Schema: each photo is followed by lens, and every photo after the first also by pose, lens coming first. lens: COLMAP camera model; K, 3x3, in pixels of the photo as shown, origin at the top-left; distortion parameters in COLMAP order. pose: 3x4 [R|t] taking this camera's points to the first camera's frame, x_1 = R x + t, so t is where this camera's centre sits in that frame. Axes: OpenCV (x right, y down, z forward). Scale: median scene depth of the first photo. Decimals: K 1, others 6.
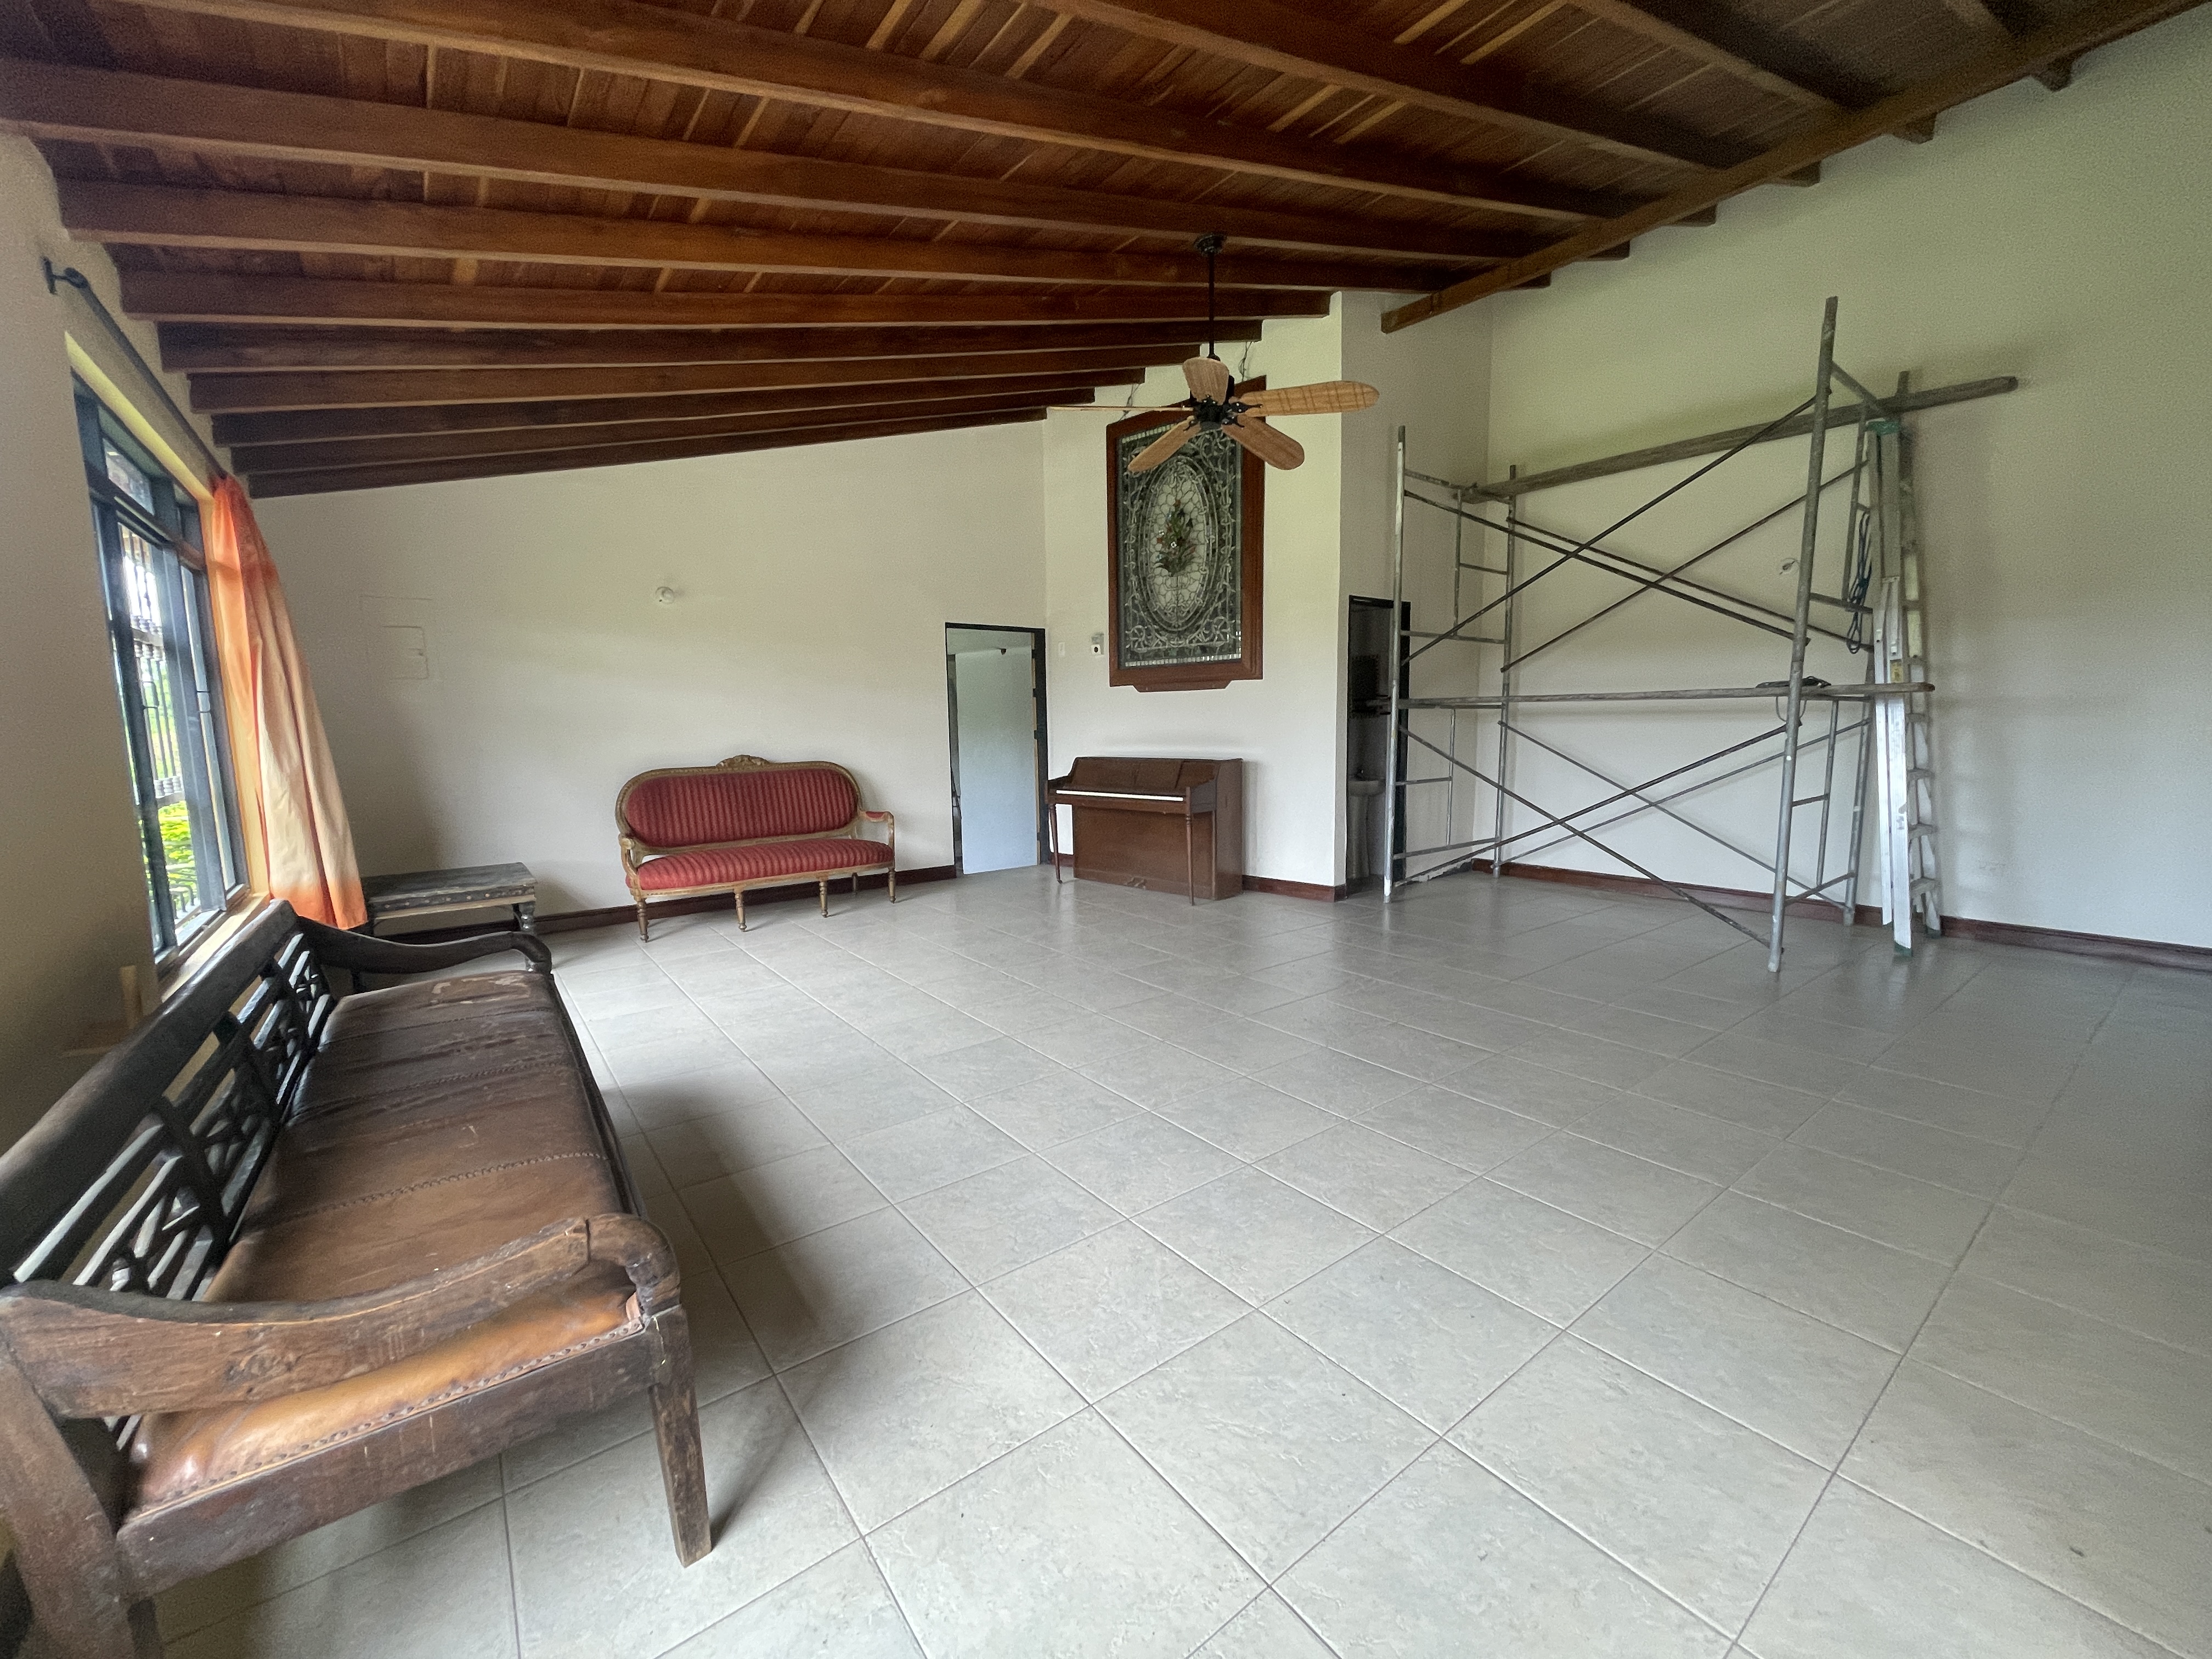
lens RADIAL K [[889.9, 0, 1102.0], [0, 889.9, 835.0], [0, 0, 1]] dist [-0.000107, -0.000856]
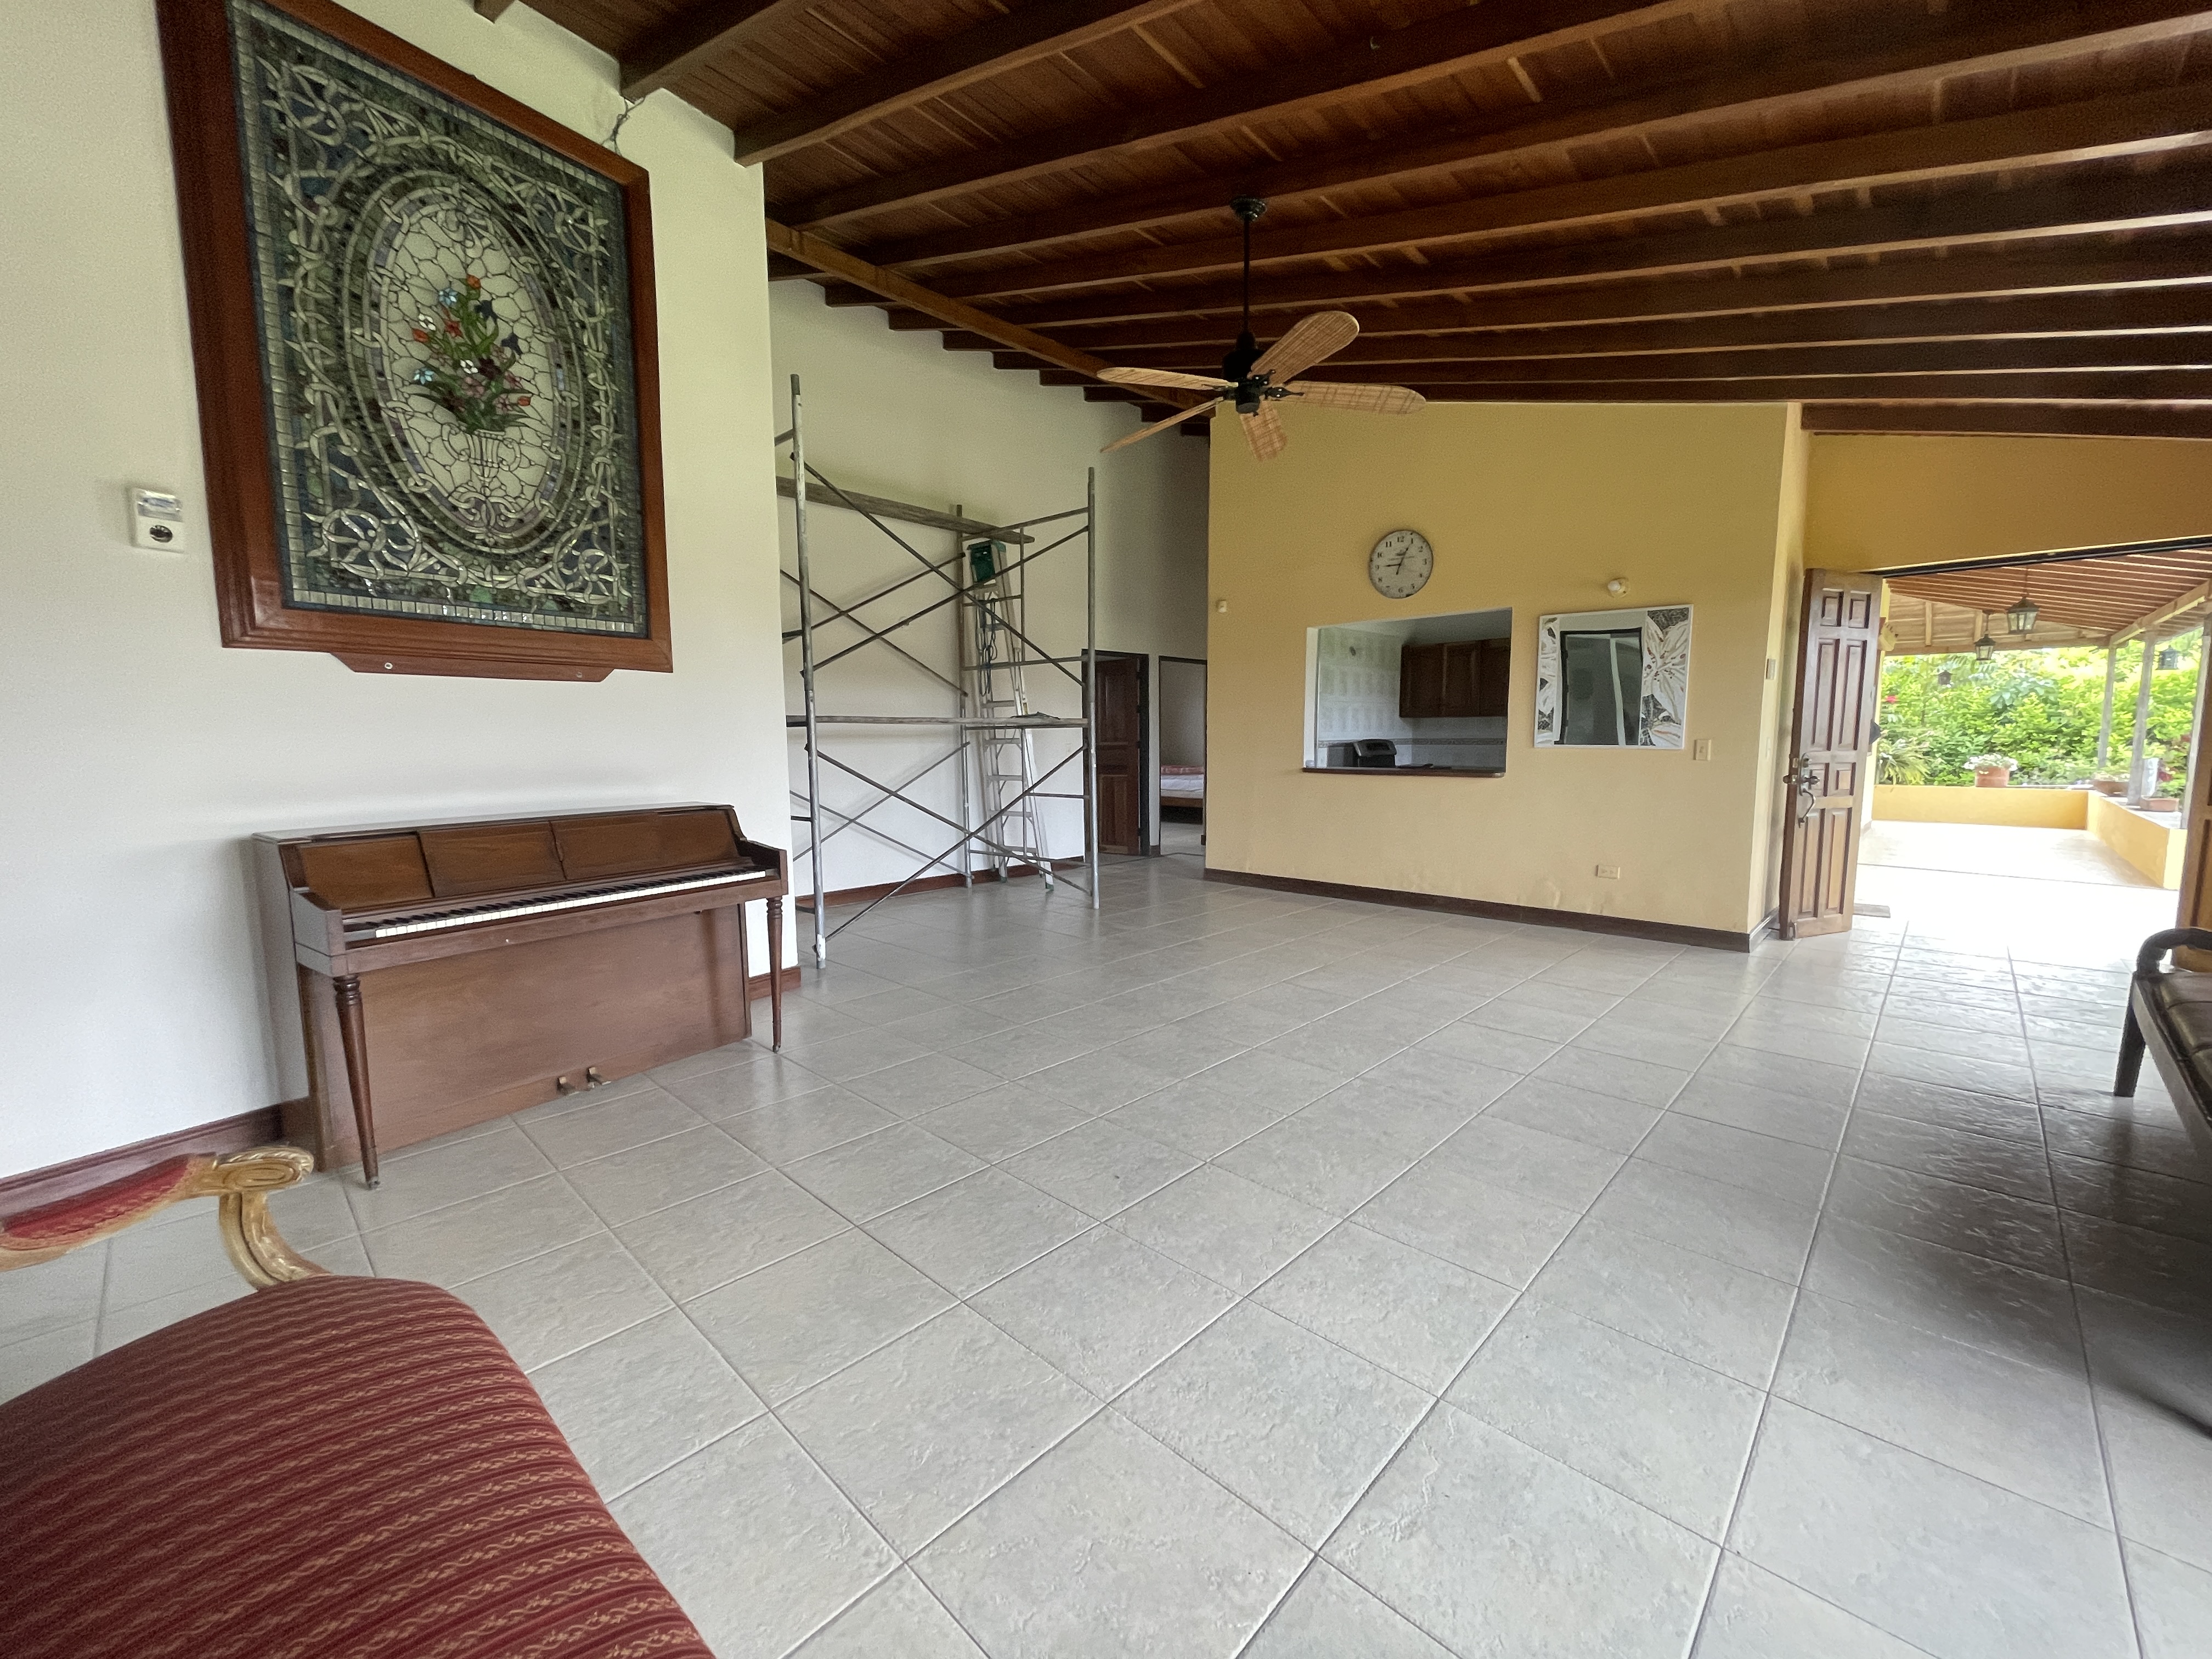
lens RADIAL K [[889.9, 0, 1101.7], [0, 889.9, 829.6], [0, 0, 1]] dist [-0.000107, -0.000856]
pose [[-0.159934, -0.092110, 0.982821, -0.458485], [0.130245, 0.984963, 0.113505, -0.094869], [-0.978497, 0.146161, -0.145533, 0.777451]]
